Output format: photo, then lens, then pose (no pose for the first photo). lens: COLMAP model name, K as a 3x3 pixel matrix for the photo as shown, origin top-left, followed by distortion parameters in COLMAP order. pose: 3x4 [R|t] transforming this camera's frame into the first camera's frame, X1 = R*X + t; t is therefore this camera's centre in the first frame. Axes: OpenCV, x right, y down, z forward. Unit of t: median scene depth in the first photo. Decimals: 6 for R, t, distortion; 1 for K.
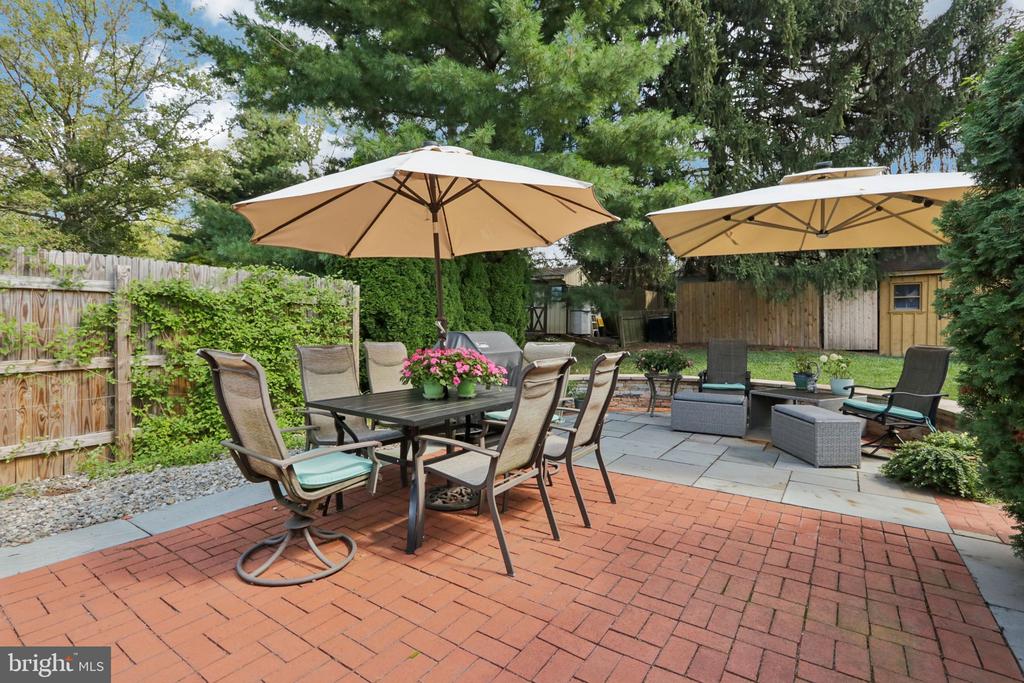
lens RADIAL K [[487.7, 0, 513.7], [0, 487.7, 337.4], [0, 0, 1]] dist [-0.014243, 0.000895]
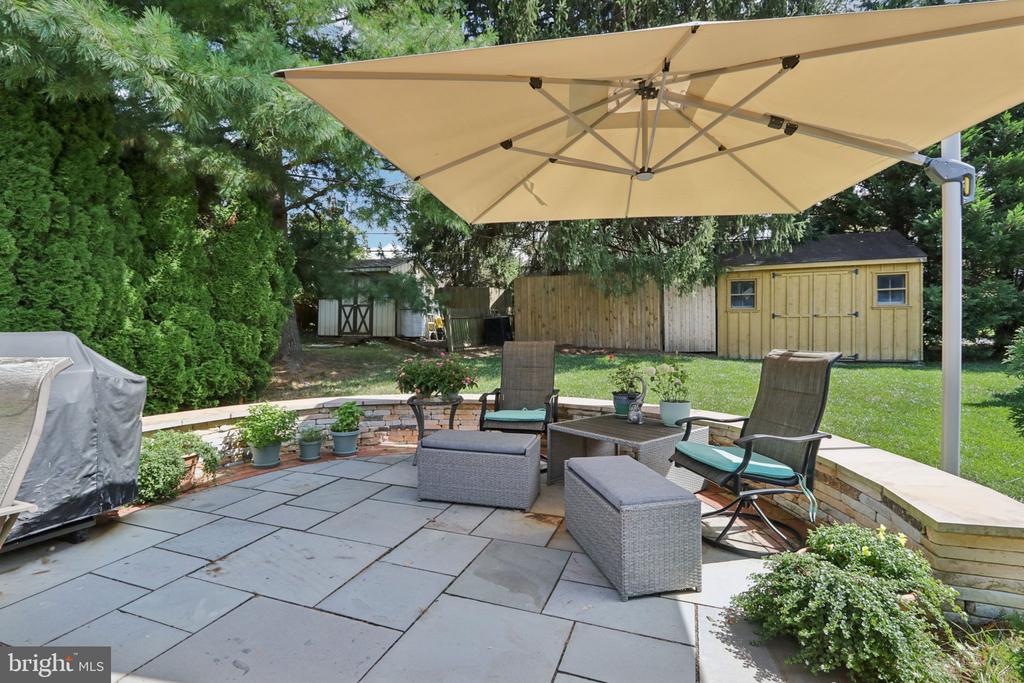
lens RADIAL K [[487.7, 0, 518.2], [0, 487.7, 340.4], [0, 0, 1]] dist [-0.014243, 0.000895]
pose [[0.965399, -0.009823, 0.260591, 0.151737], [0.009581, 0.999952, 0.002198, -0.000613], [-0.260600, 0.000375, 0.965447, 0.211217]]
